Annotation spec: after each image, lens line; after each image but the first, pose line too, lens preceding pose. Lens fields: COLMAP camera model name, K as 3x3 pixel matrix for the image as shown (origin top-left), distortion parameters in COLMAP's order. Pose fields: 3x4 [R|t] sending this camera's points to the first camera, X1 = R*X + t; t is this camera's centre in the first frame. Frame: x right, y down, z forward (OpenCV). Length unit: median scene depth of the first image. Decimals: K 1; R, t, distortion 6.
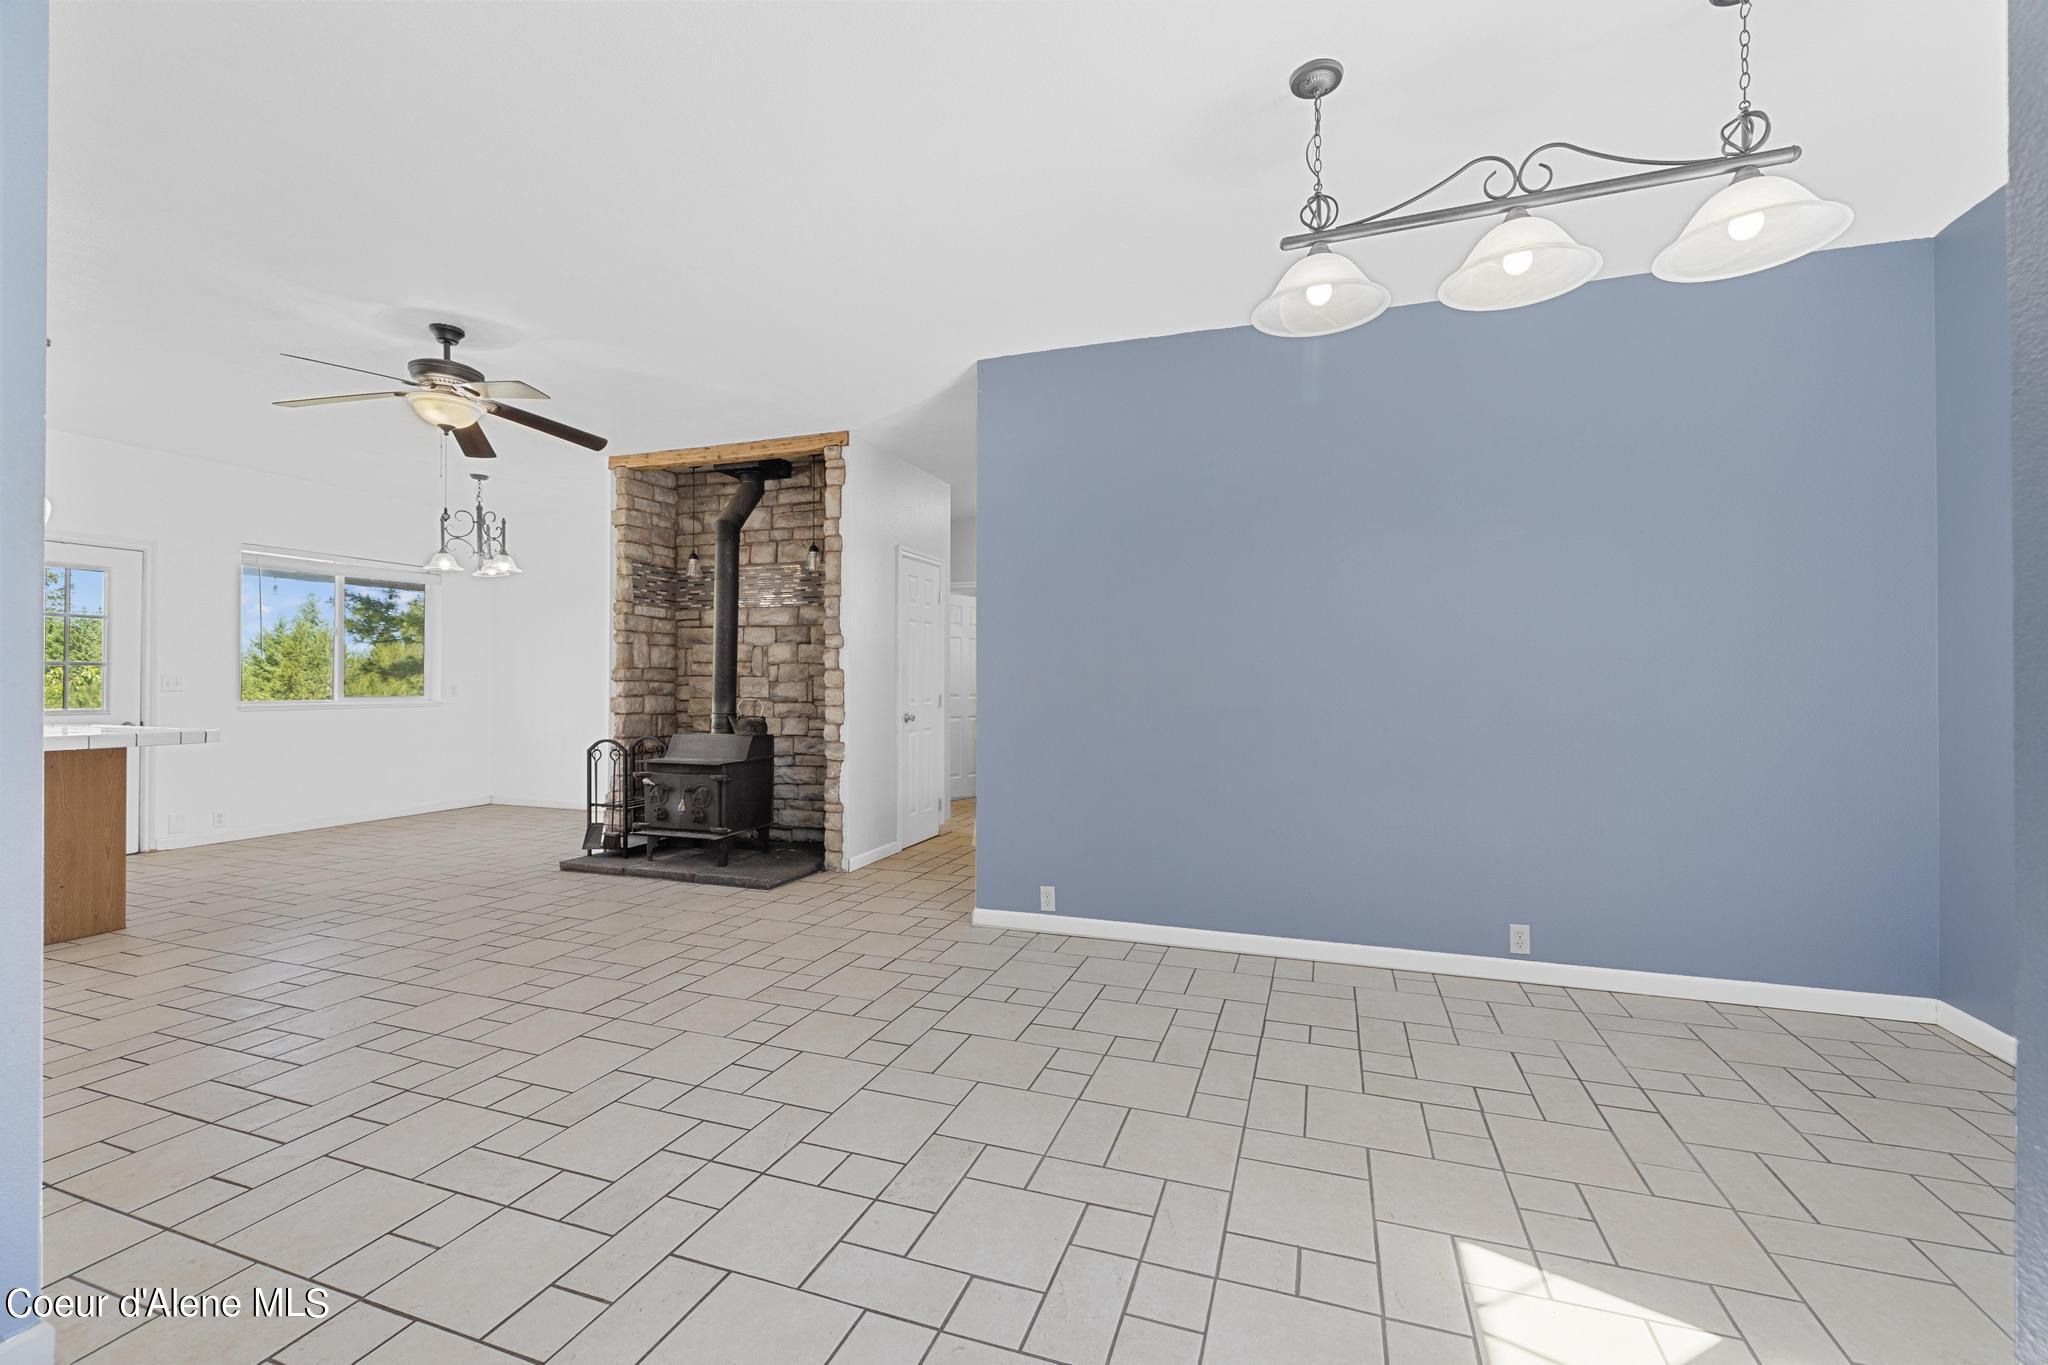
lens RADIAL K [[848.6, 0, 1025.6], [0, 848.6, 679.1], [0, 0, 1]] dist [-0.001551, -0.000318]
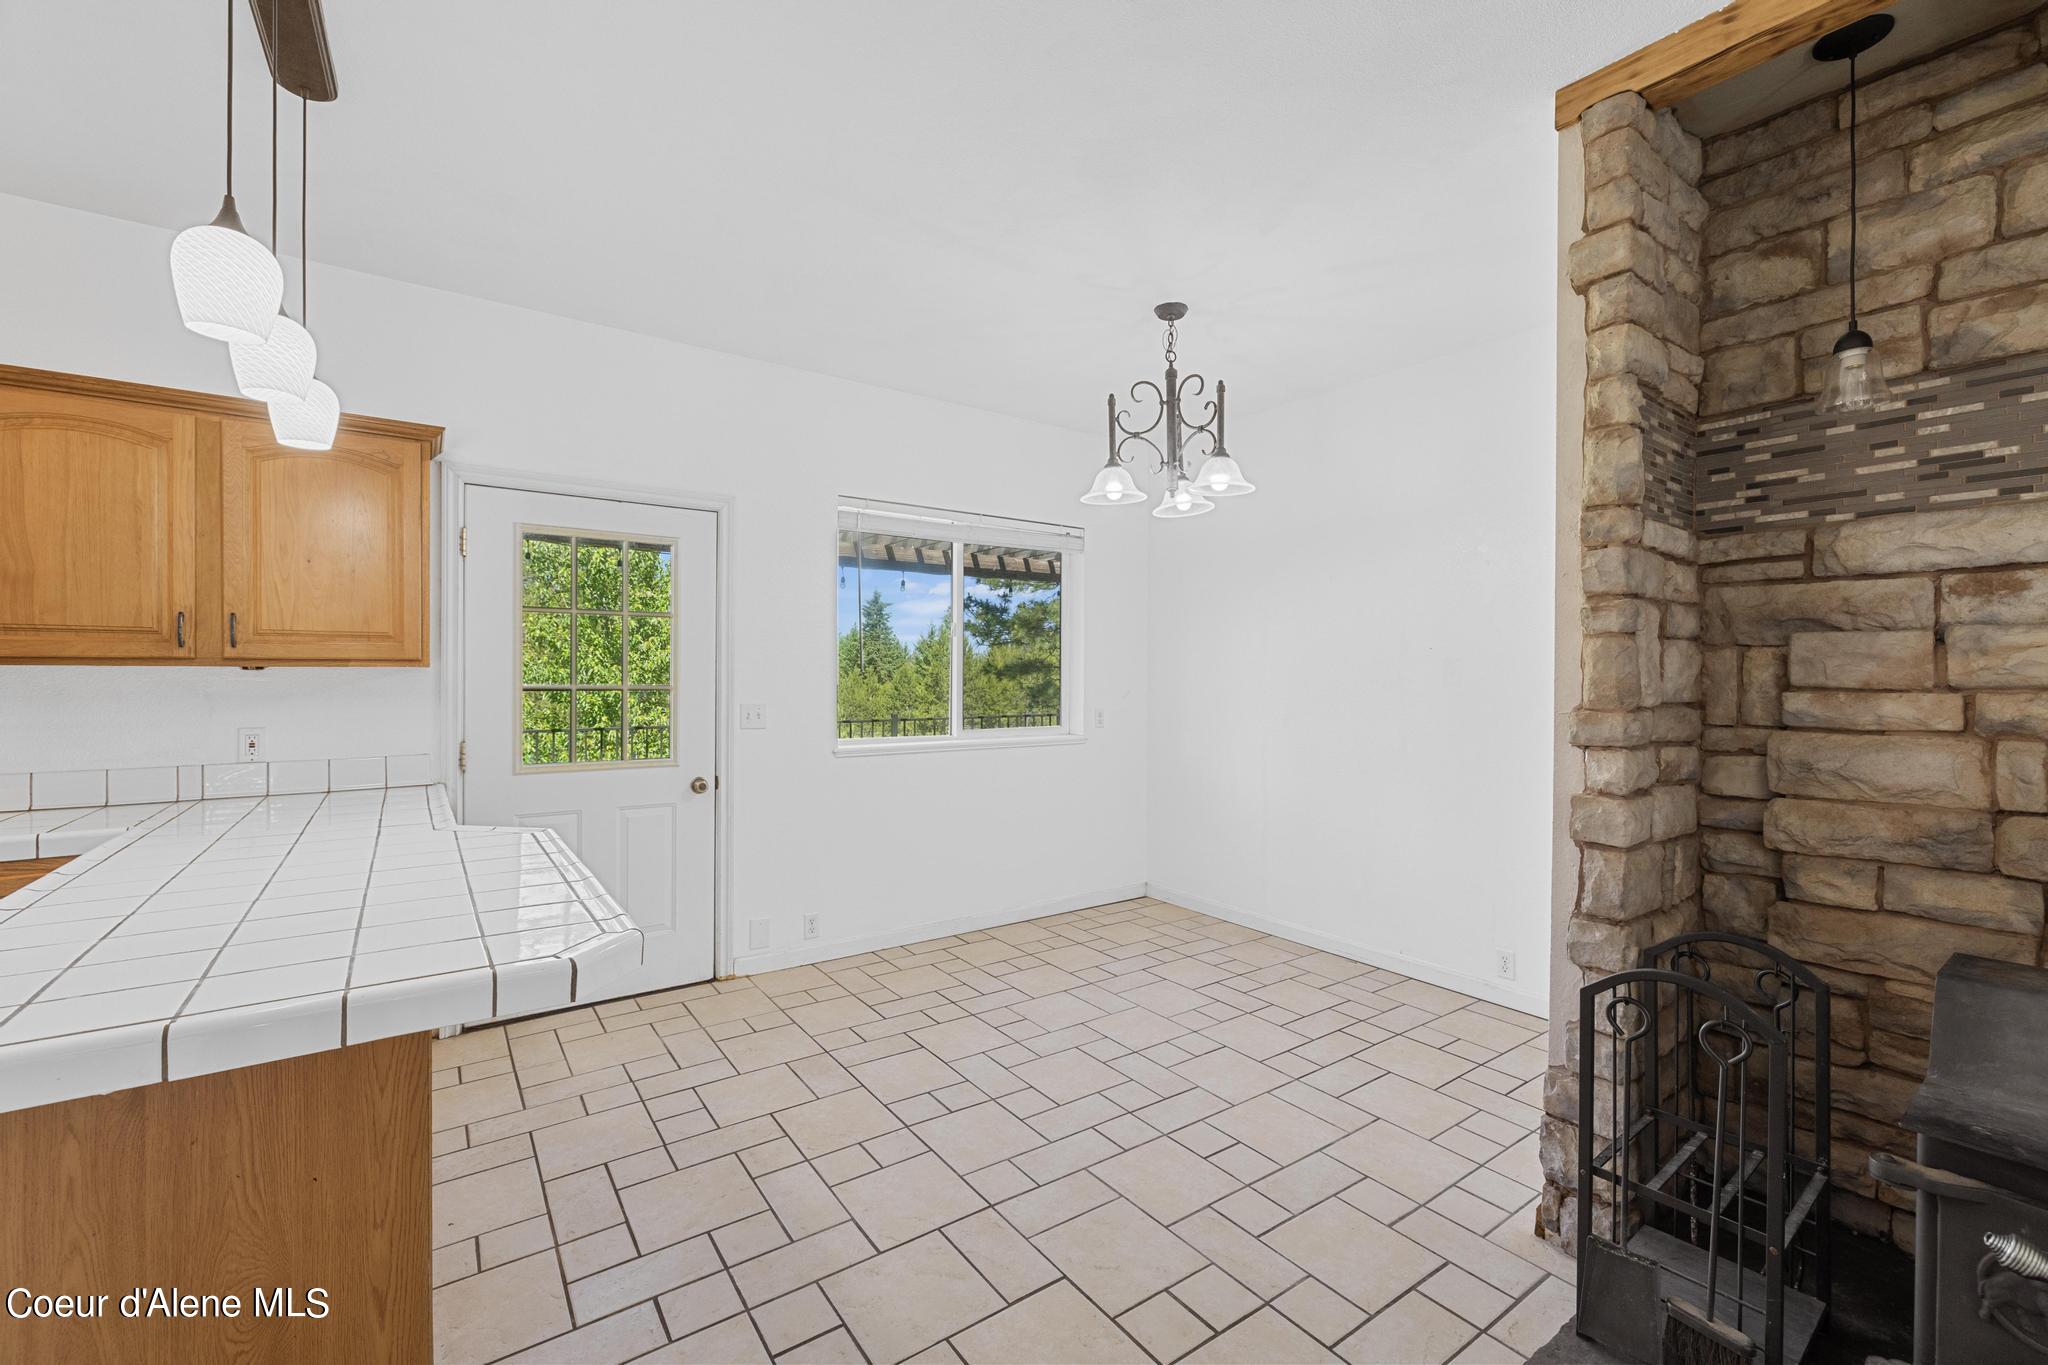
lens RADIAL K [[848.6, 0, 1025.6], [0, 848.6, 679.1], [0, 0, 1]] dist [-0.001551, -0.000318]
pose [[0.817871, 0.002441, -0.575397, -0.430101], [0.001271, 0.999981, 0.006048, -0.024640], [0.575401, -0.005678, 0.817852, 0.545507]]
